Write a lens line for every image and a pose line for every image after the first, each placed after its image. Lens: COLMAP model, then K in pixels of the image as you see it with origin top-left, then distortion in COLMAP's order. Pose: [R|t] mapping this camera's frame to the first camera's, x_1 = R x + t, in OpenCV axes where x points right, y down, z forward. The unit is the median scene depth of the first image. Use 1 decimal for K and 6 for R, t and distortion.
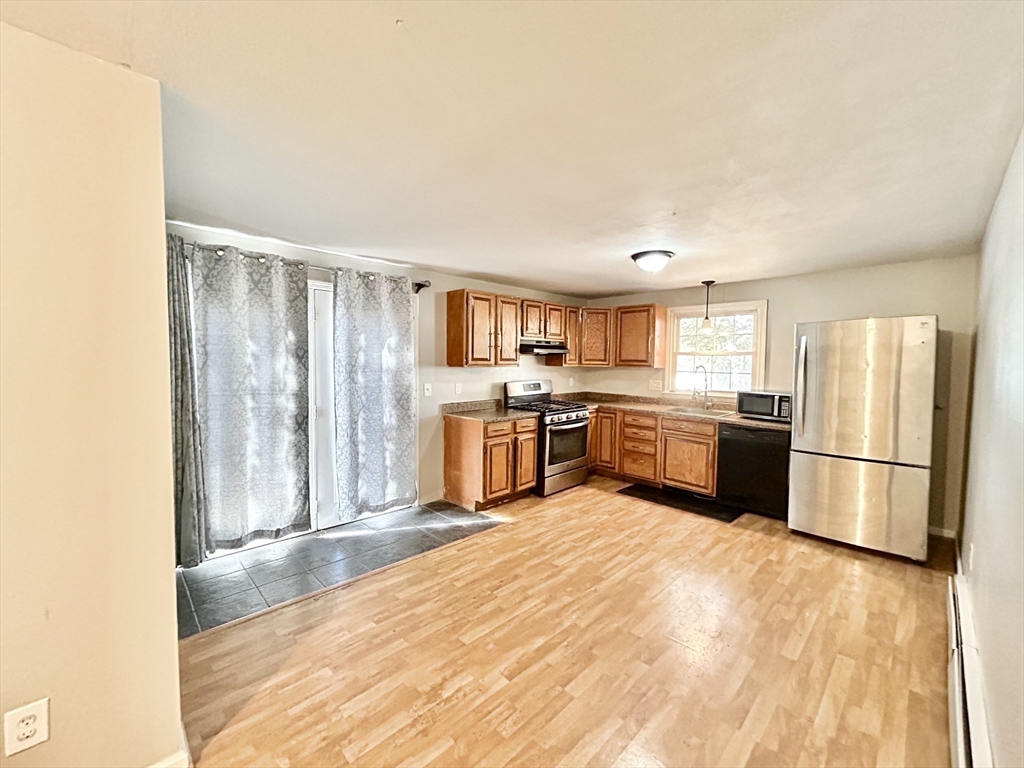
lens RADIAL K [[413.9, 0, 511.6], [0, 413.9, 383.1], [0, 0, 1]] dist [0.000774, -0.001830]
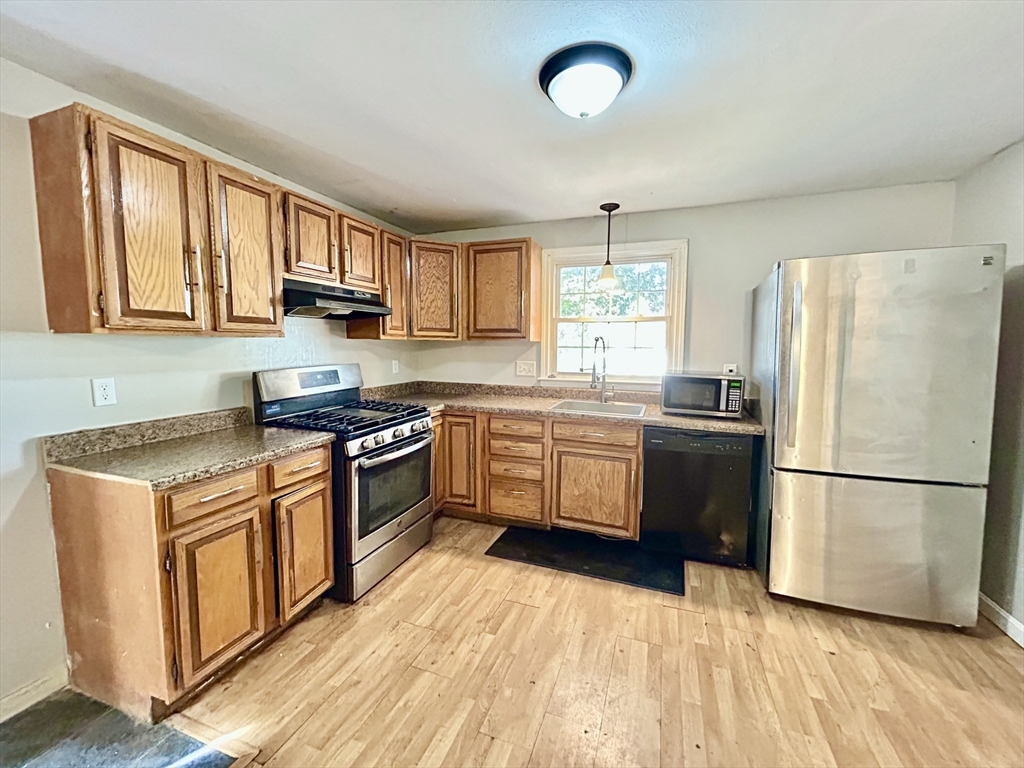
lens RADIAL K [[413.9, 0, 513.7], [0, 413.9, 384.4], [0, 0, 1]] dist [0.000774, -0.001830]
pose [[0.903511, -0.044598, 0.426238, 0.053860], [0.025881, 0.998433, 0.049607, -0.002817], [-0.427782, -0.033789, 0.903250, 0.490097]]
